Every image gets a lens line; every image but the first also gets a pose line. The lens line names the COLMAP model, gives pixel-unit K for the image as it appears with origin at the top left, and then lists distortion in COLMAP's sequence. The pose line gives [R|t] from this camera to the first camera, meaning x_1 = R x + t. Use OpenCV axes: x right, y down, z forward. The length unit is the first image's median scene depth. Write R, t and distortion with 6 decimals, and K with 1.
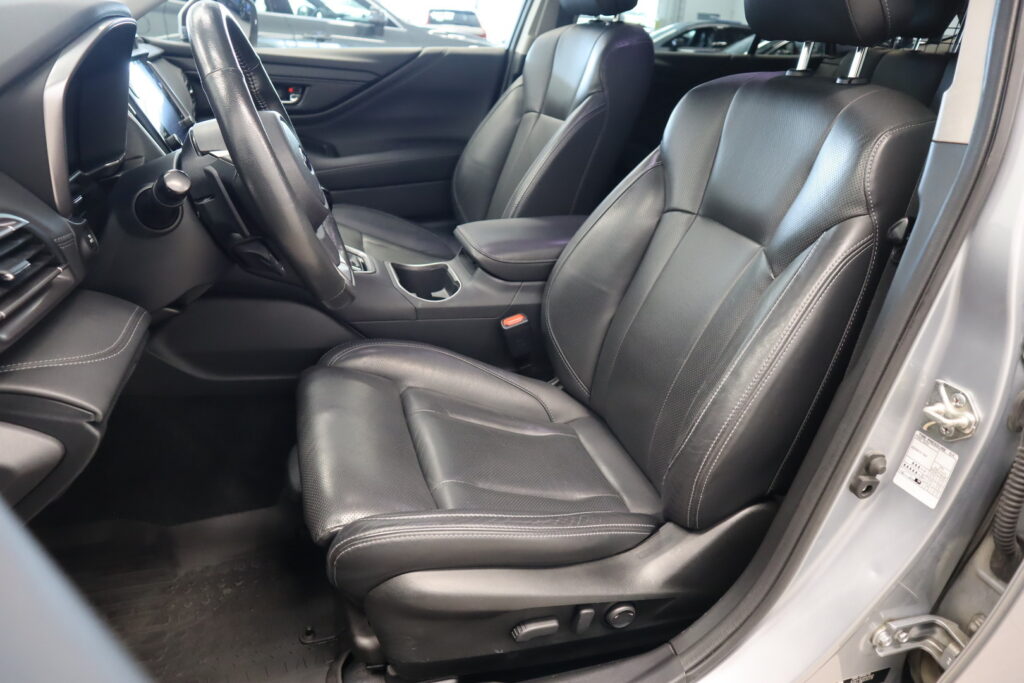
lens RADIAL K [[715.4, 0, 513.9], [0, 715.4, 346.5], [0, 0, 1]] dist [-0.141903, 0.112802]
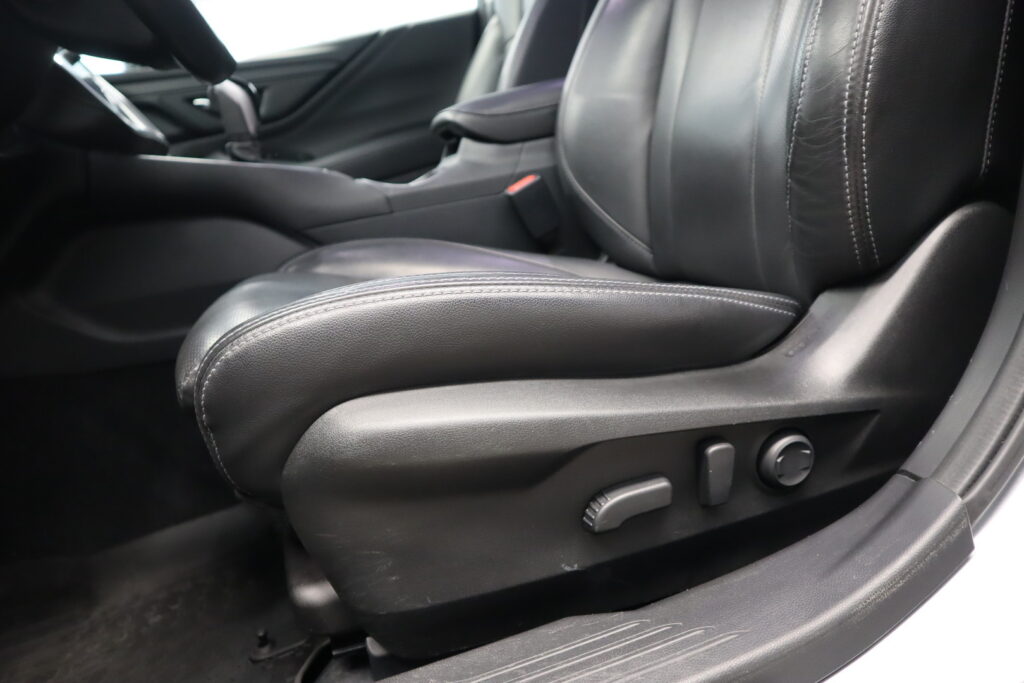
lens RADIAL K [[715.4, 0, 513.9], [0, 715.4, 346.5], [0, 0, 1]] dist [-0.141903, 0.112802]
pose [[0.965036, -0.245789, -0.091073, 0.023220], [0.225805, 0.955990, -0.187340, 0.342876], [0.133111, 0.160225, 0.978064, 0.434384]]
